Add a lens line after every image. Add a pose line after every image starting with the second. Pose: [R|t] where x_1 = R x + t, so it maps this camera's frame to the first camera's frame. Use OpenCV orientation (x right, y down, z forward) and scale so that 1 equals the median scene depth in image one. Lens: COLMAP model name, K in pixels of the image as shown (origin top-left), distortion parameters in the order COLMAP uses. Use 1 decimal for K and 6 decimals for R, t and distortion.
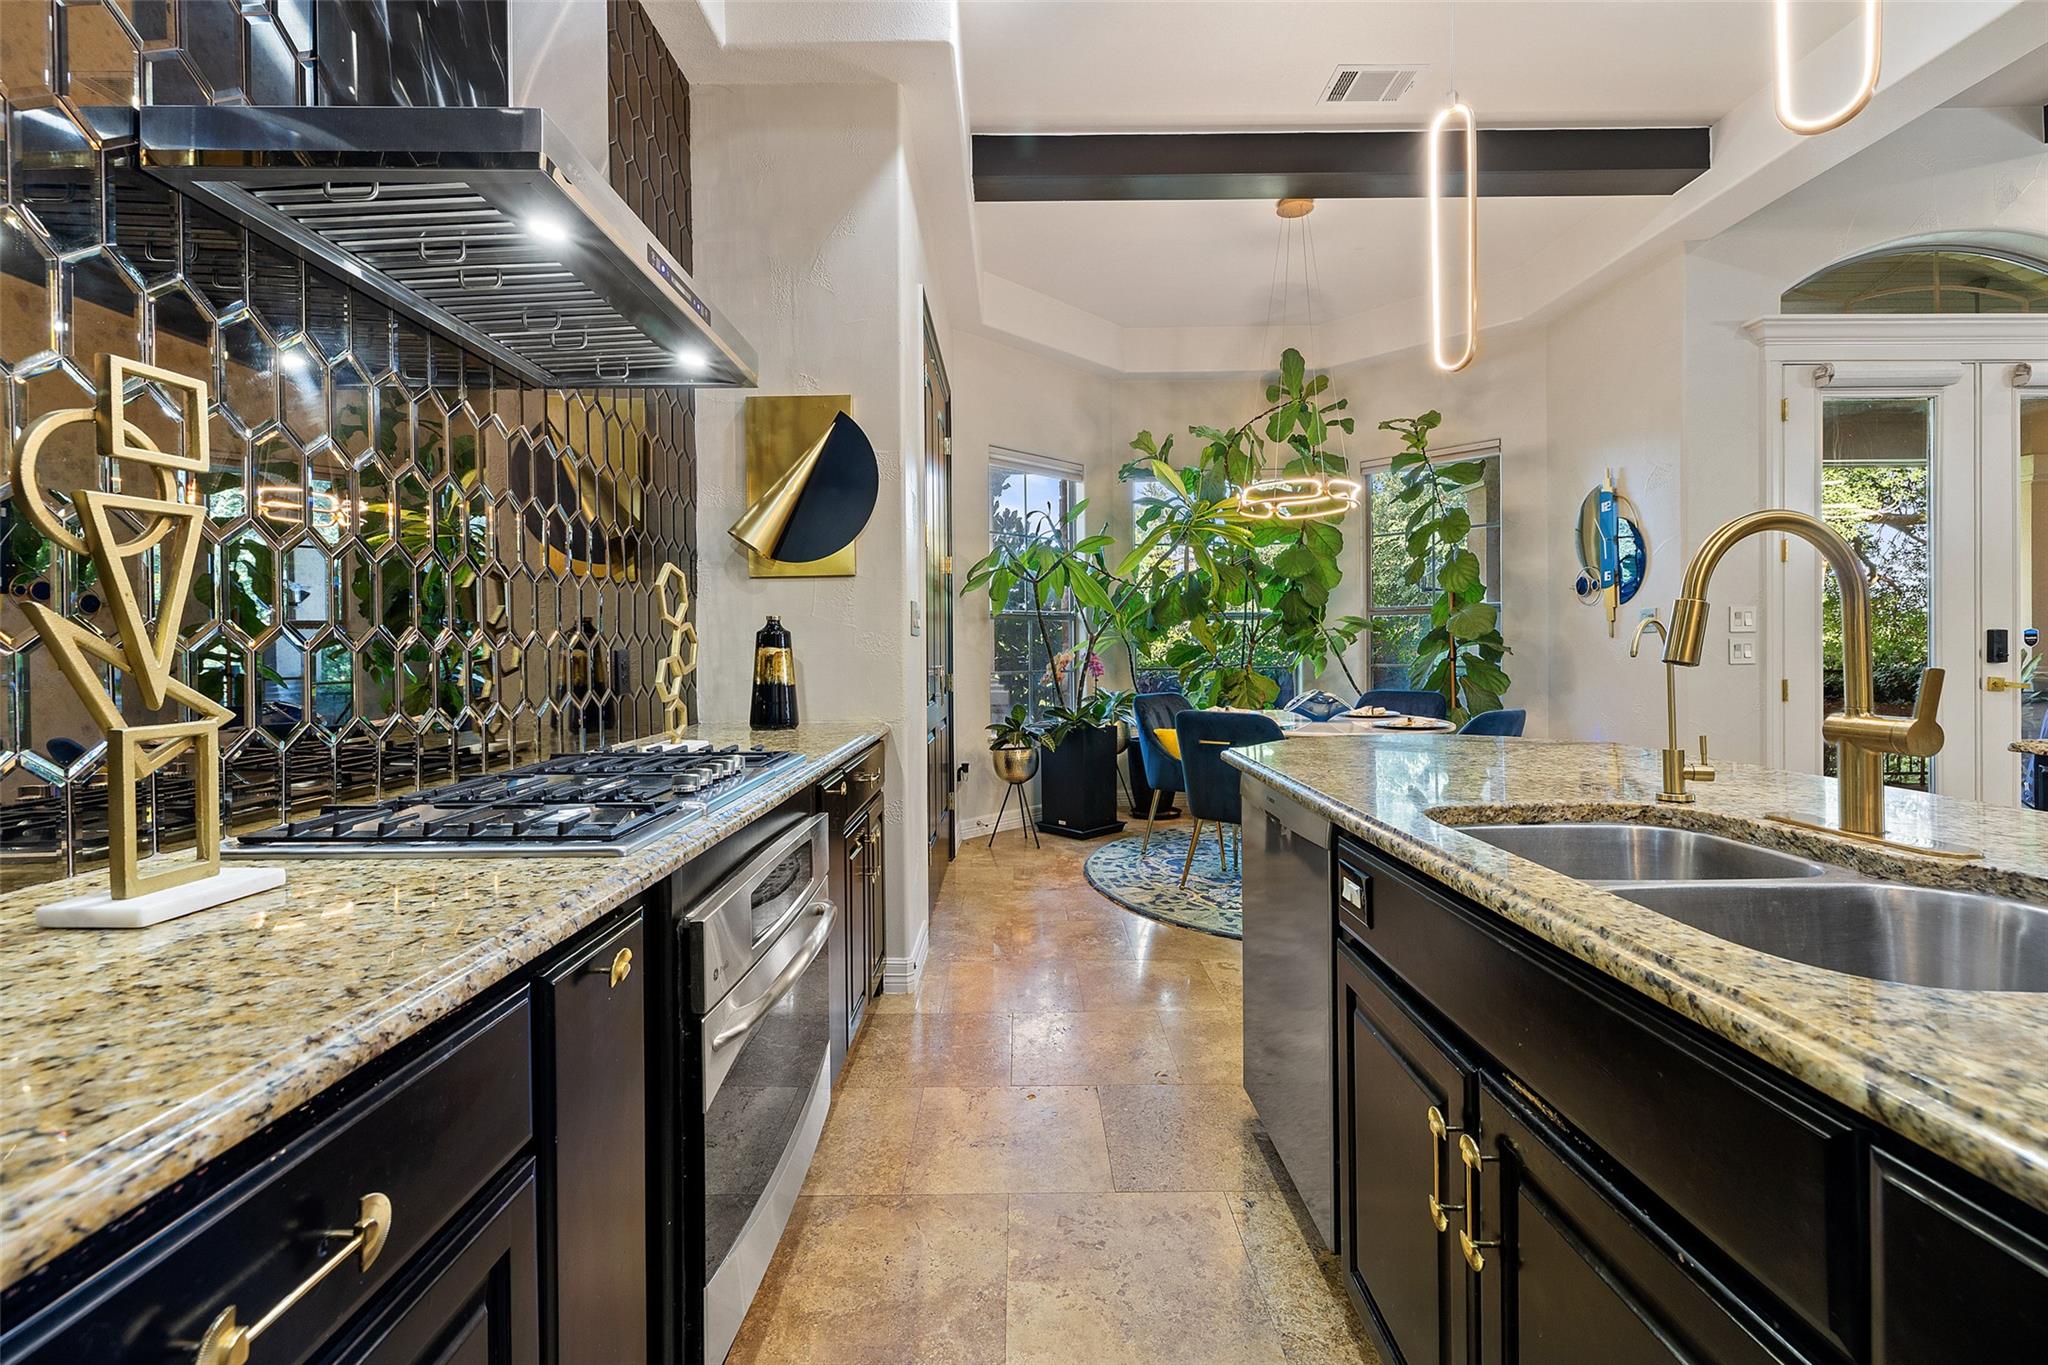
lens RADIAL K [[888.5, 0, 1038.9], [0, 888.5, 661.1], [0, 0, 1]] dist [0.003397, -0.001360]
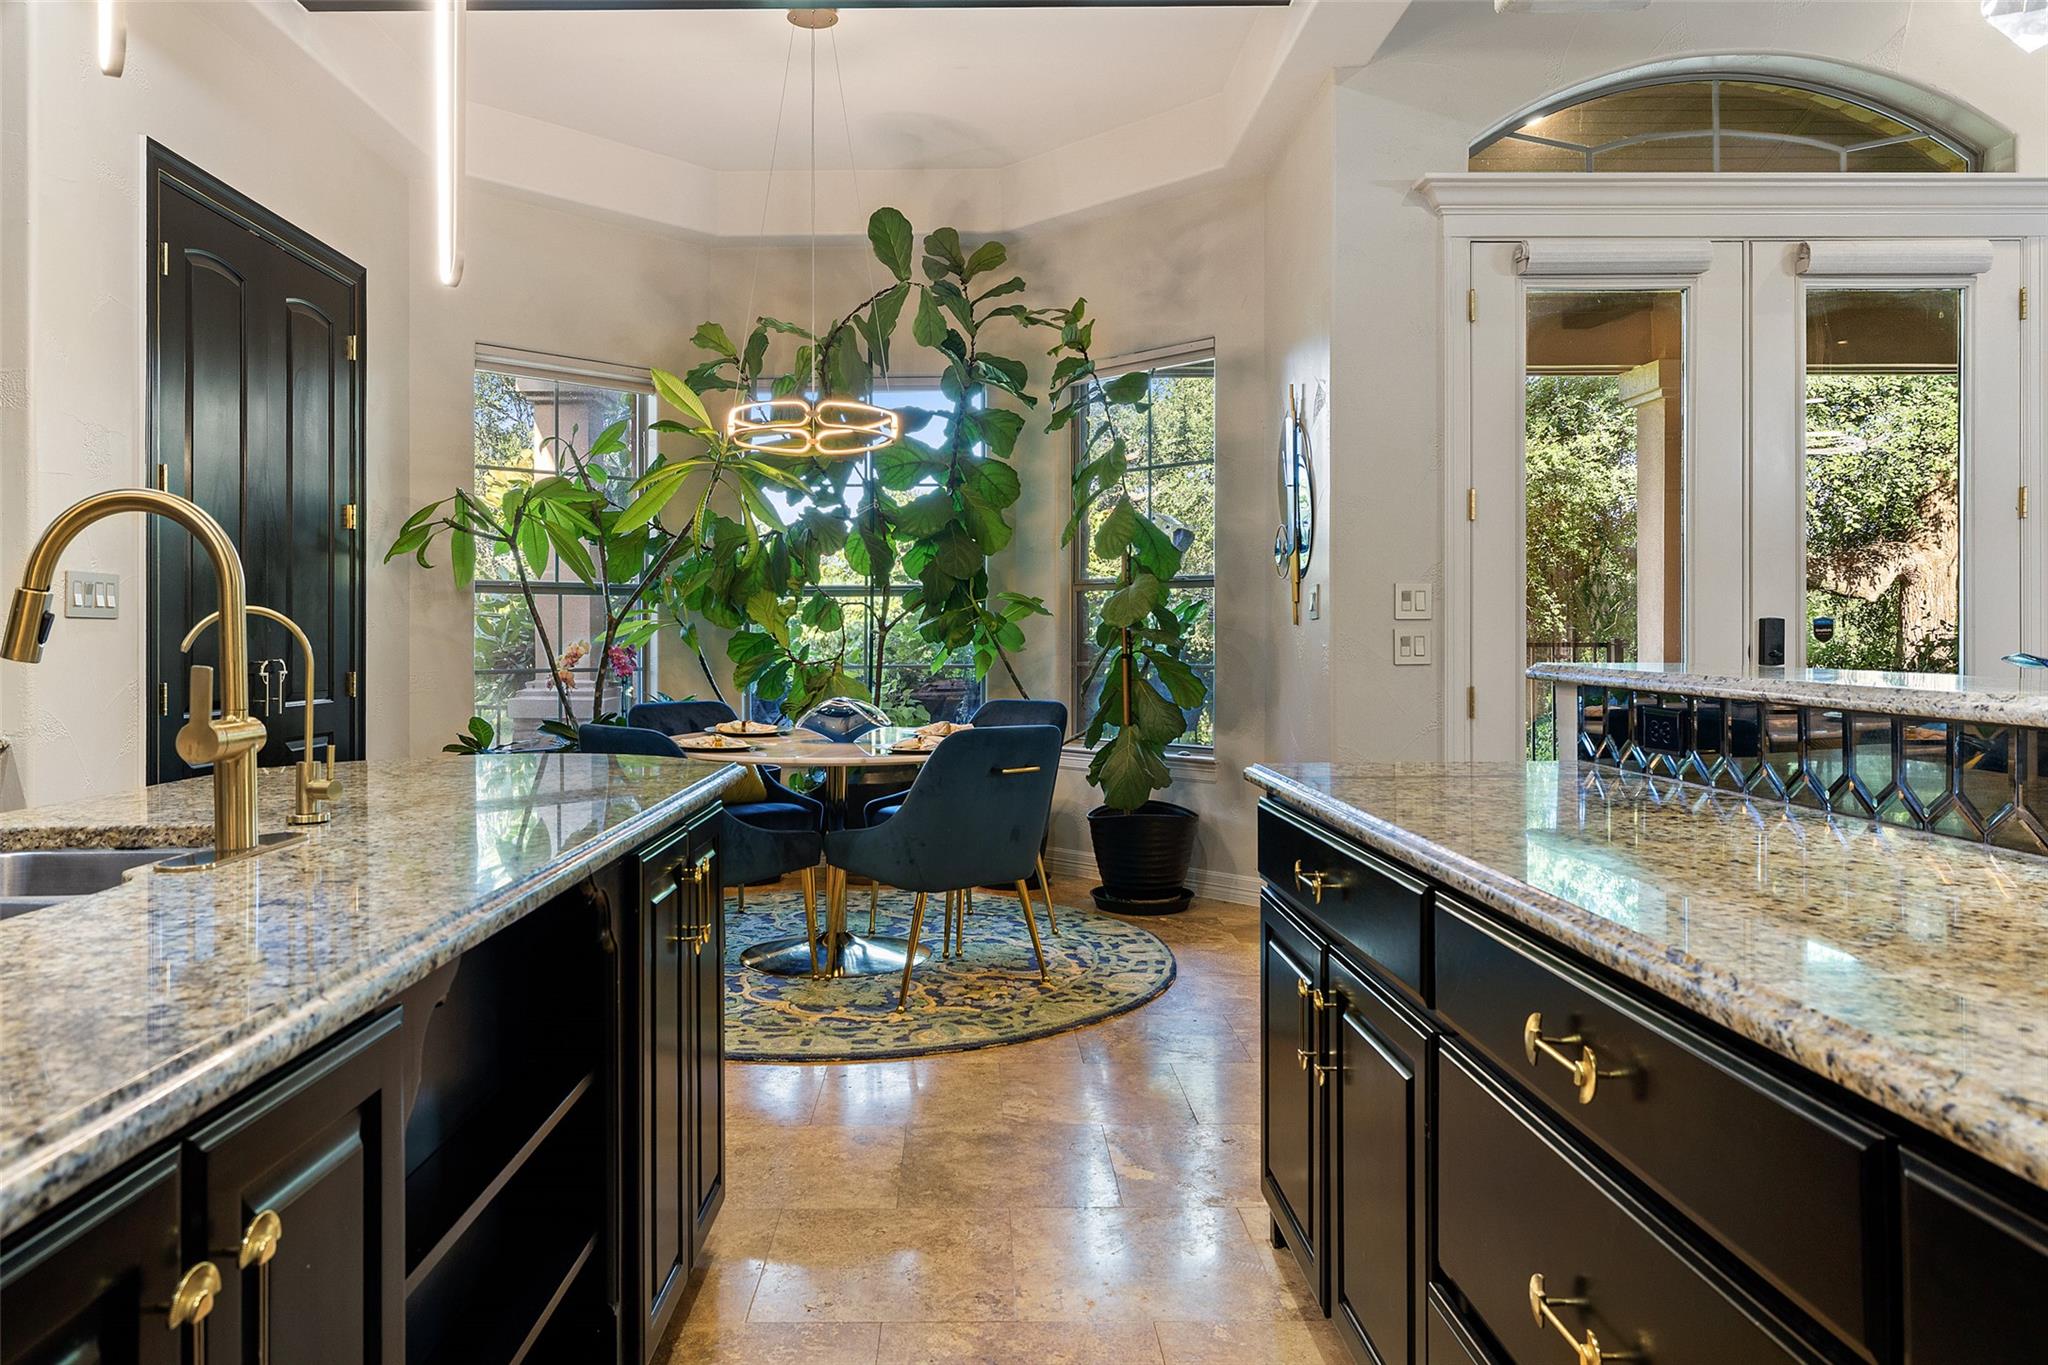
lens RADIAL K [[1378.6, 0, 975.3], [0, 1378.6, 649.1], [0, 0, 1]] dist [-0.006153, 0.000814]
pose [[0.999957, 0.006432, -0.006607, 0.451085], [-0.006465, 0.999966, -0.005037, -0.001223], [0.006574, 0.005080, 0.999965, -0.095541]]
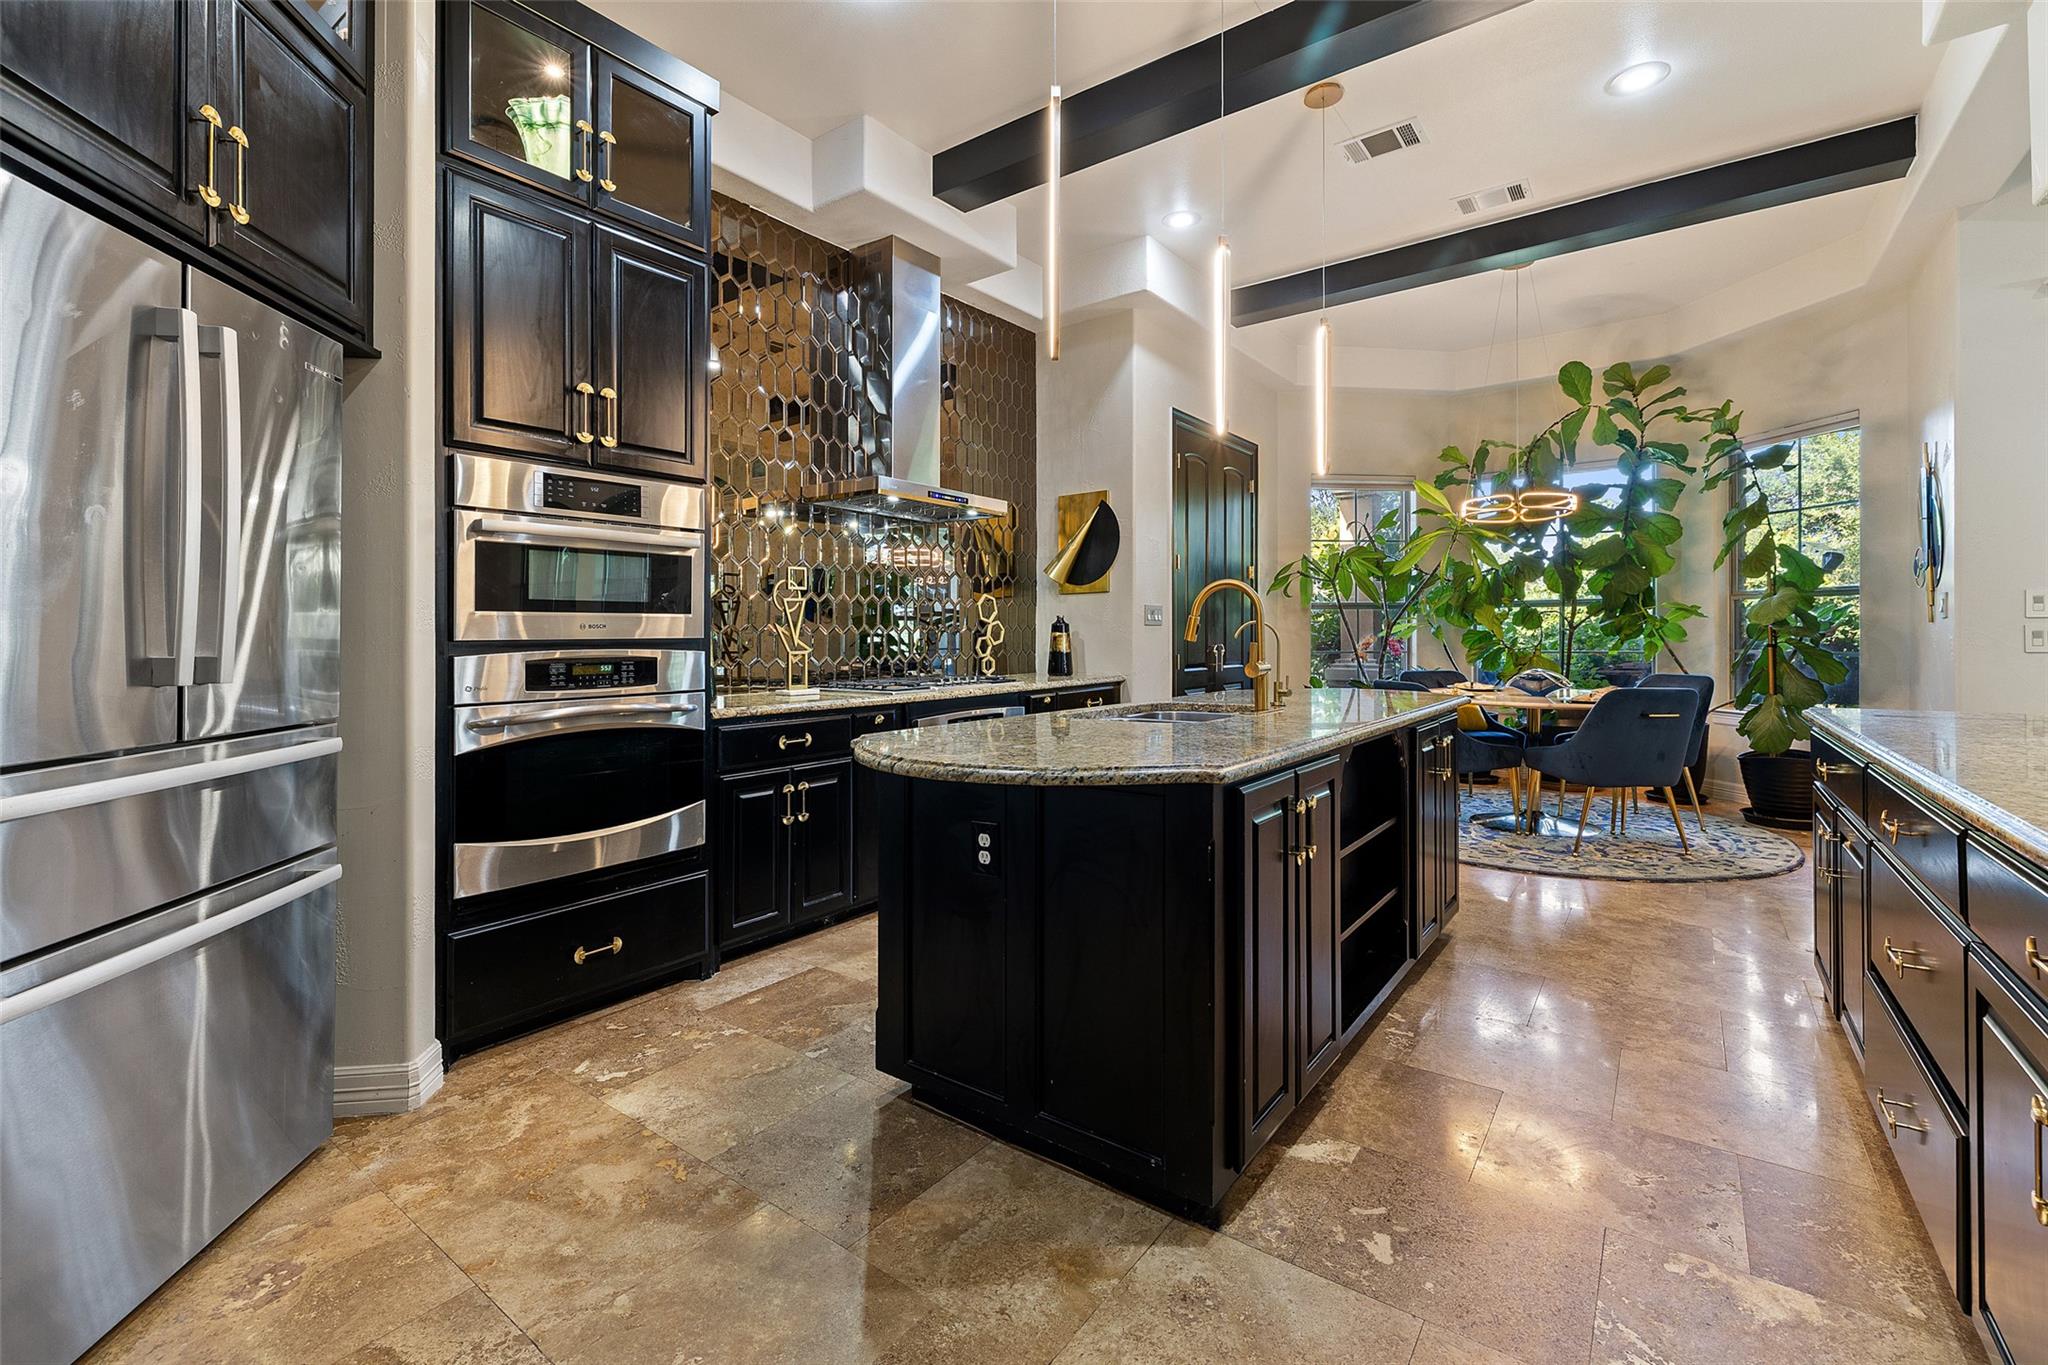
lens RADIAL K [[888.5, 0, 1017.3], [0, 888.5, 633.0], [0, 0, 1]] dist [0.003397, -0.001360]
pose [[0.796133, 0.003184, -0.605114, 0.504175], [-0.010745, 0.999903, -0.008875, 0.002761], [0.605027, 0.013567, 0.796090, -0.361783]]
